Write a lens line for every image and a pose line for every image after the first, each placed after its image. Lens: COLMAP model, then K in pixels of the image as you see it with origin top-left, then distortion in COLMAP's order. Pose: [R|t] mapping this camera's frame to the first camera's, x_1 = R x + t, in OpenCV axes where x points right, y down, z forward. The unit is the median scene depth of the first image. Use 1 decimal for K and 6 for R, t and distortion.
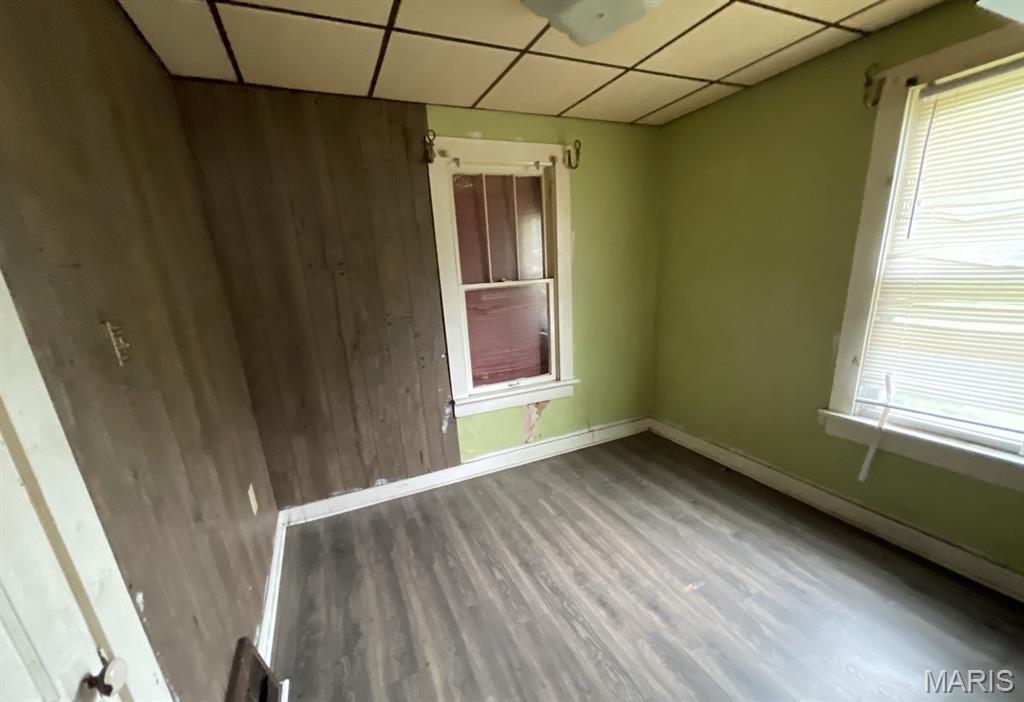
lens RADIAL K [[414.5, 0, 512.7], [0, 414.5, 386.9], [0, 0, 1]] dist [0.001664, 0.000853]
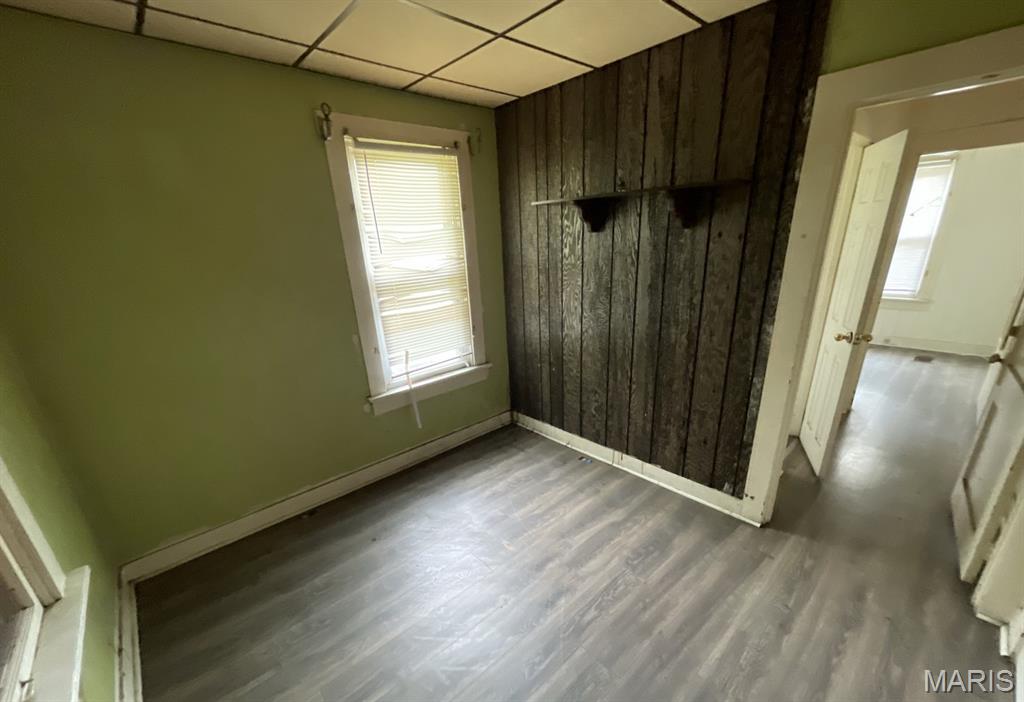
lens RADIAL K [[414.5, 0, 512.7], [0, 414.5, 386.9], [0, 0, 1]] dist [0.001664, 0.000853]
pose [[-0.294075, -0.263110, 0.918854, -0.496919], [0.330845, 0.873909, 0.356126, -0.295620], [-0.896695, 0.408726, -0.169946, 0.954347]]
